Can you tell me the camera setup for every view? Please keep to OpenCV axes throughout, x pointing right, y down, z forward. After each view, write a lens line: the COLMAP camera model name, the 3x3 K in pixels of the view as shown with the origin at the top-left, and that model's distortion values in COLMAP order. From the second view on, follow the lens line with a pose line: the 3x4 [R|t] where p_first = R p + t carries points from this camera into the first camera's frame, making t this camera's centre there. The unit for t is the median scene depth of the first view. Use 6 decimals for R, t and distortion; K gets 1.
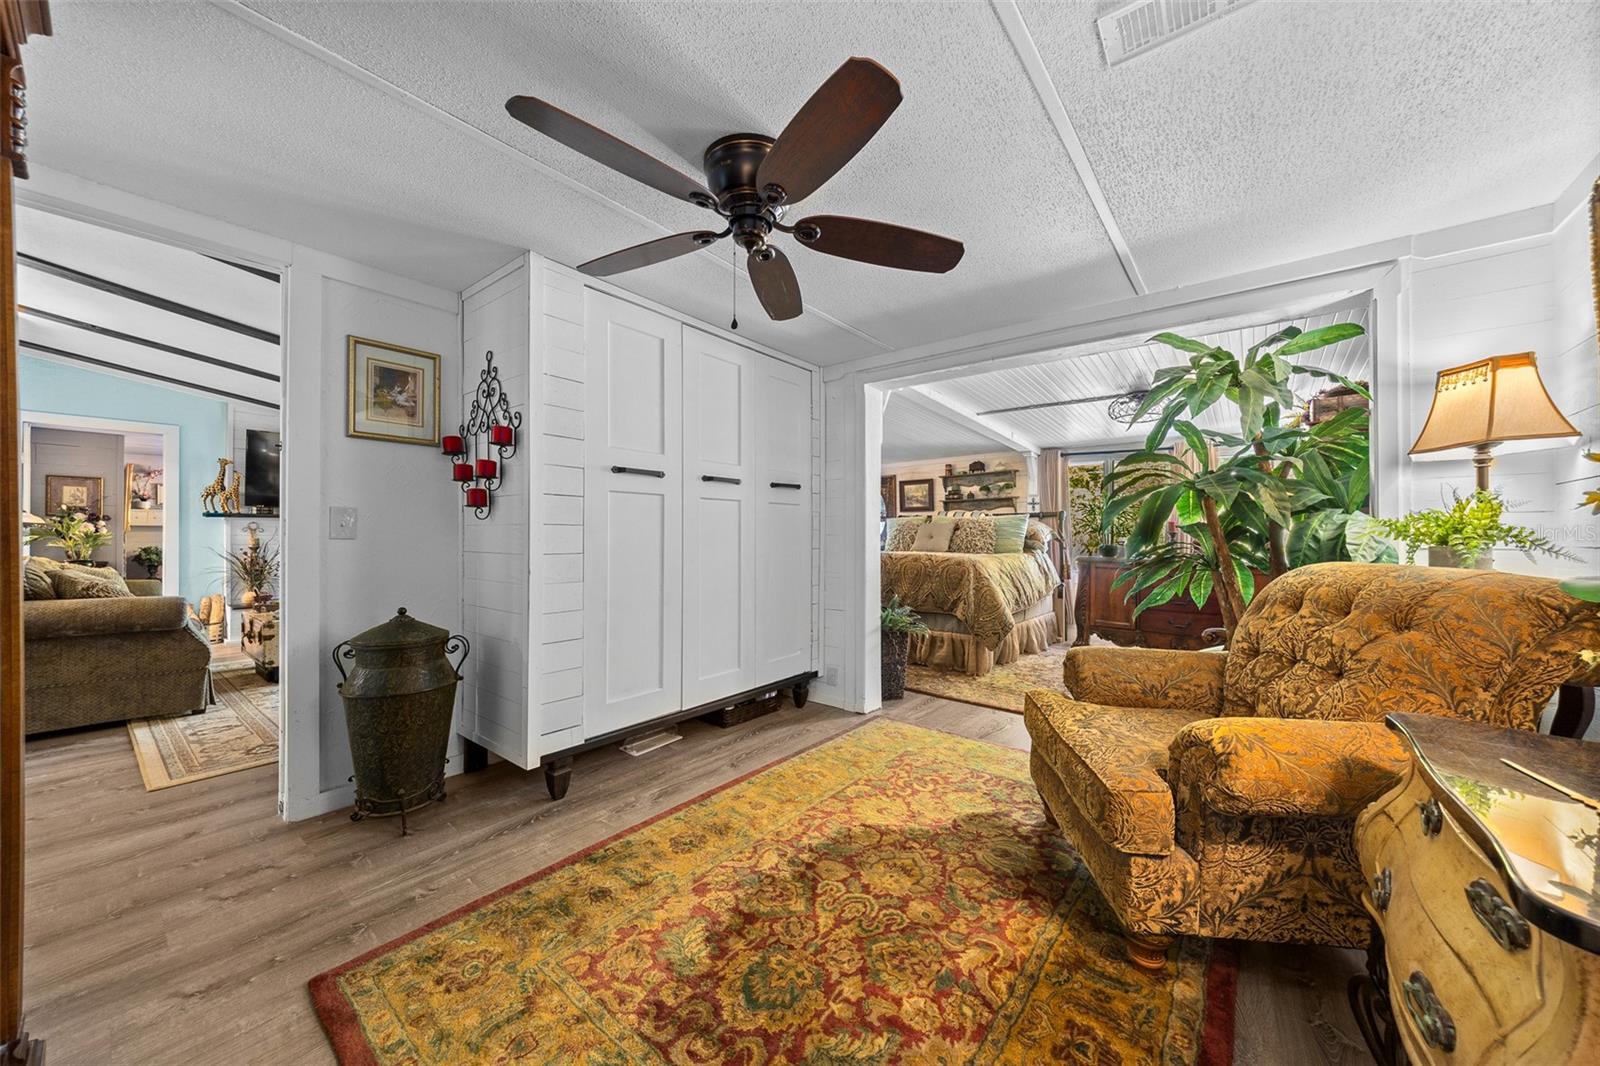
lens RADIAL K [[570.6, 0, 795.7], [0, 570.6, 532.9], [0, 0, 1]] dist [0.001505, 0.000016]
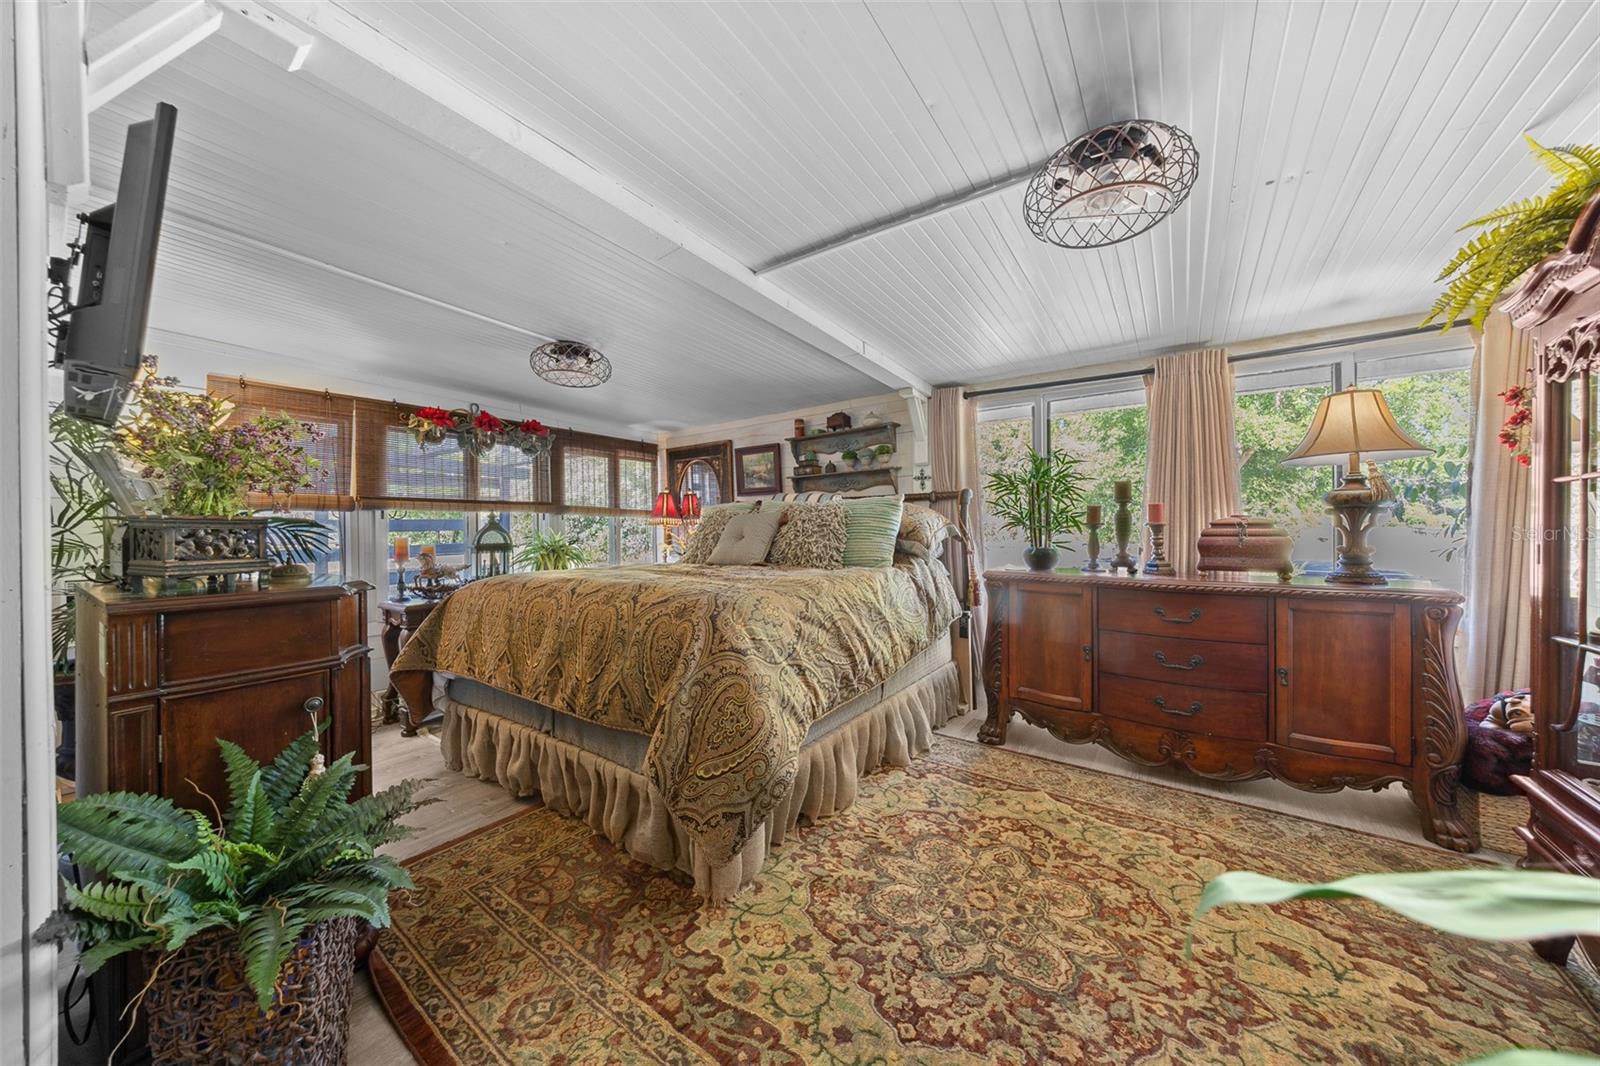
lens RADIAL K [[541.5, 0, 797.1], [0, 541.5, 525.6], [0, 0, 1]] dist [-0.006086, -0.000179]
pose [[0.998220, -0.016036, 0.057438, 0.258197], [0.015605, 0.999847, 0.007943, -0.007982], [-0.057556, -0.007032, 0.998317, 0.449498]]
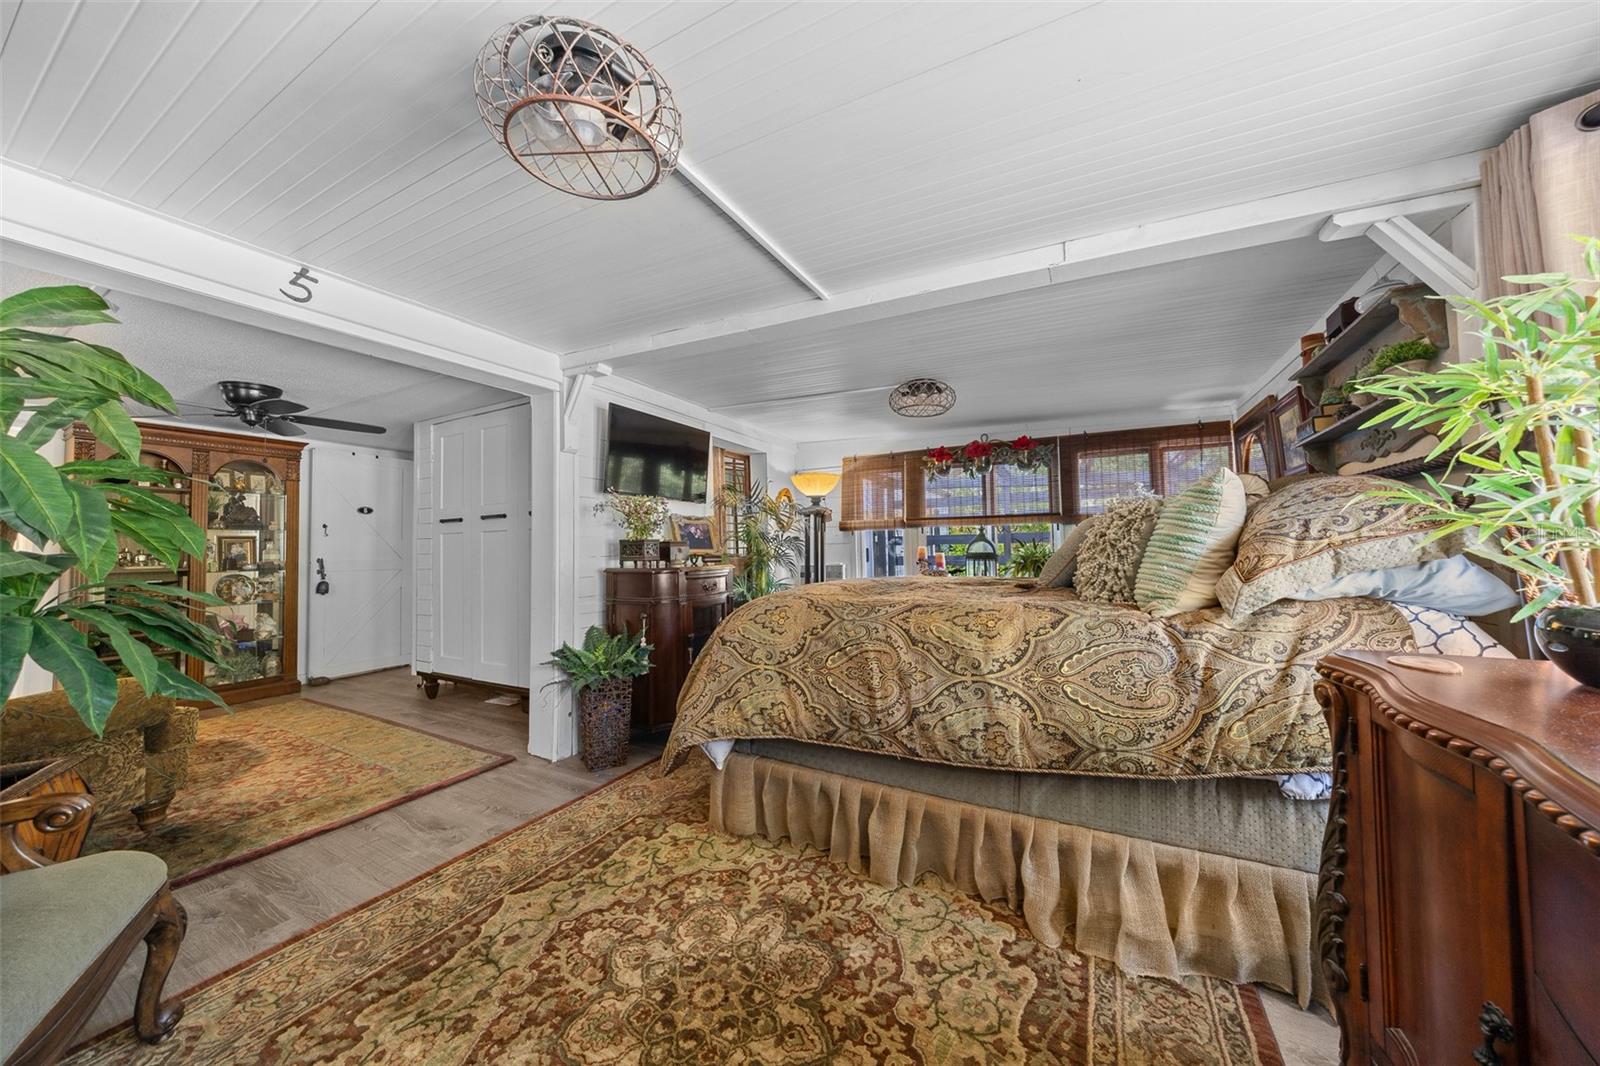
lens RADIAL K [[541.5, 0, 798.1], [0, 541.5, 532.2], [0, 0, 1]] dist [-0.006086, -0.000179]
pose [[0.173729, -0.038130, -0.984055, 0.592293], [0.026816, 0.999063, -0.033977, 0.001541], [0.984428, -0.020486, 0.174589, 0.712642]]
